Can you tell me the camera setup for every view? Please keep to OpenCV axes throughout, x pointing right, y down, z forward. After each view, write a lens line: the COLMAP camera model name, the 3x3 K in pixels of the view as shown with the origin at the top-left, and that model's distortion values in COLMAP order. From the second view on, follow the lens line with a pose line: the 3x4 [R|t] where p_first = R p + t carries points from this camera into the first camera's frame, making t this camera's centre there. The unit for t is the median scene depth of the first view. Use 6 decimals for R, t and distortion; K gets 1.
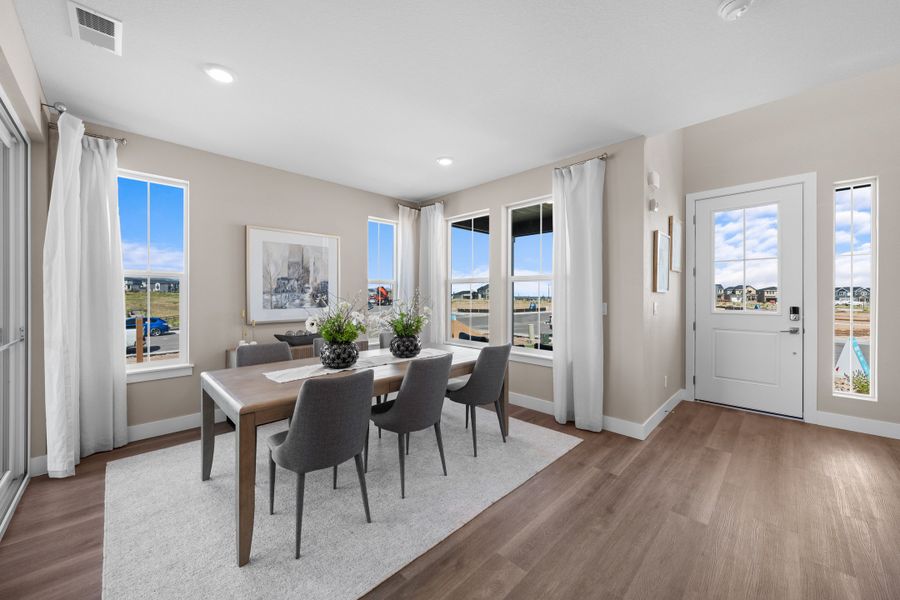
lens RADIAL K [[336.9, 0, 442.7], [0, 336.9, 296.6], [0, 0, 1]] dist [-0.007016, 0.001029]
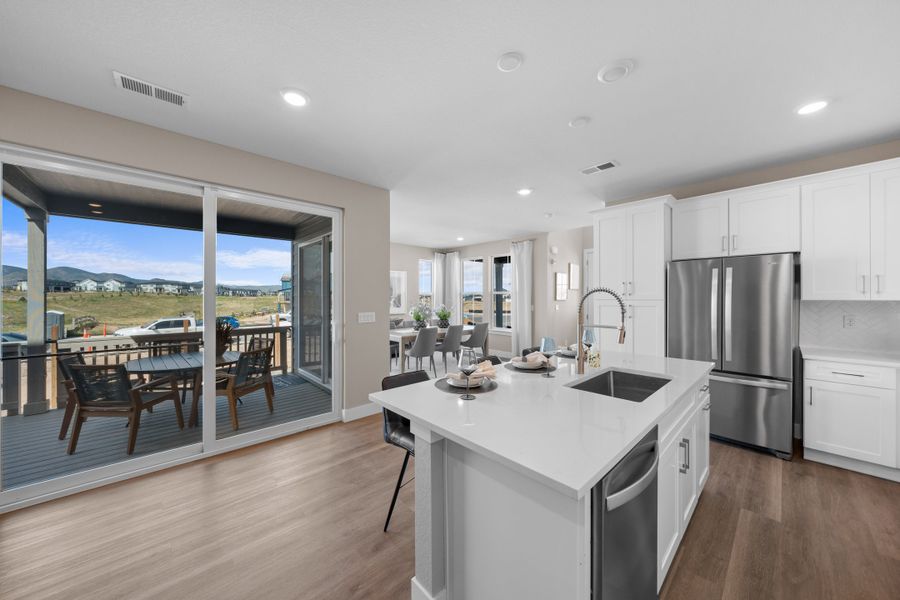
lens RADIAL K [[336.9, 0, 442.1], [0, 336.9, 298.4], [0, 0, 1]] dist [-0.007016, 0.001029]
pose [[0.999177, -0.002045, -0.040515, -0.018868], [0.002091, 0.999997, 0.001071, -0.025355], [0.040513, -0.001155, 0.999178, -1.047721]]
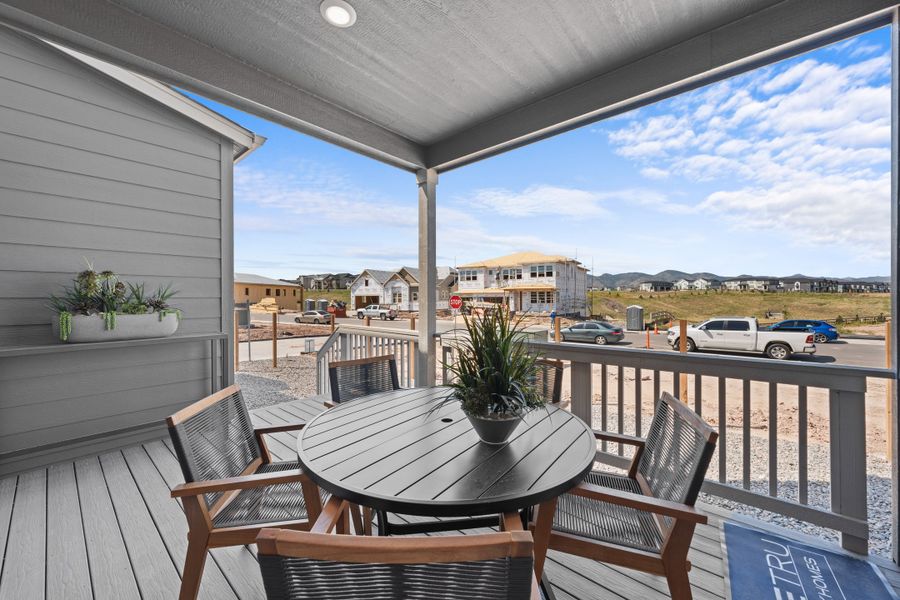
lens RADIAL K [[336.9, 0, 453.5], [0, 336.9, 293.6], [0, 0, 1]] dist [-0.007016, 0.001029]
pose [[0.089733, -0.013476, -0.995875, -0.508504], [0.001570, 0.999909, -0.013389, 0.021700], [0.995965, -0.000362, 0.089746, 0.094206]]
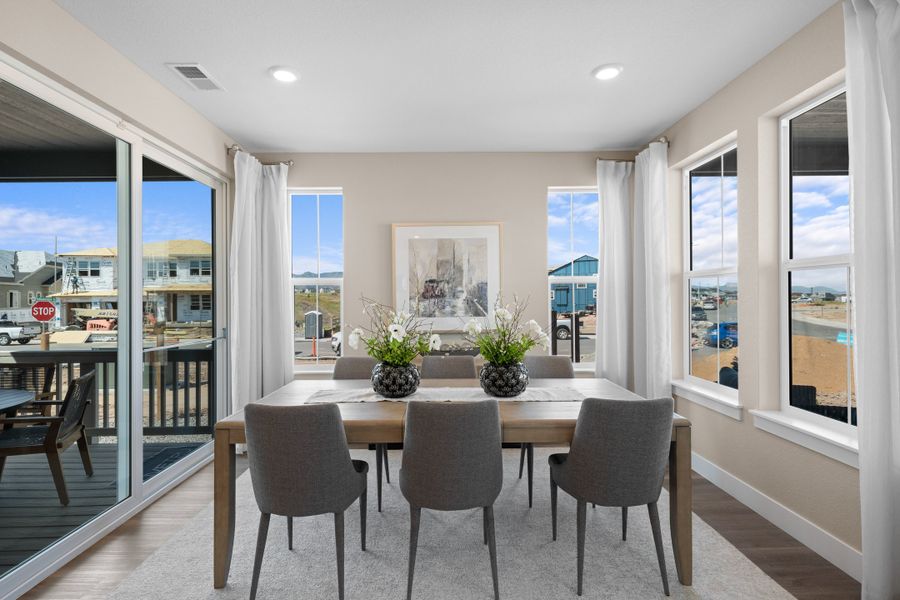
lens RADIAL K [[438.6, 0, 449.0], [0, 438.6, 302.1], [0, 0, 1]] dist [-0.000142, 0.000499]
pose [[0.722504, -0.001660, -0.691364, 0.312461], [0.006572, 0.999968, 0.004466, -0.005545], [0.691335, -0.007770, 0.722493, 0.234669]]
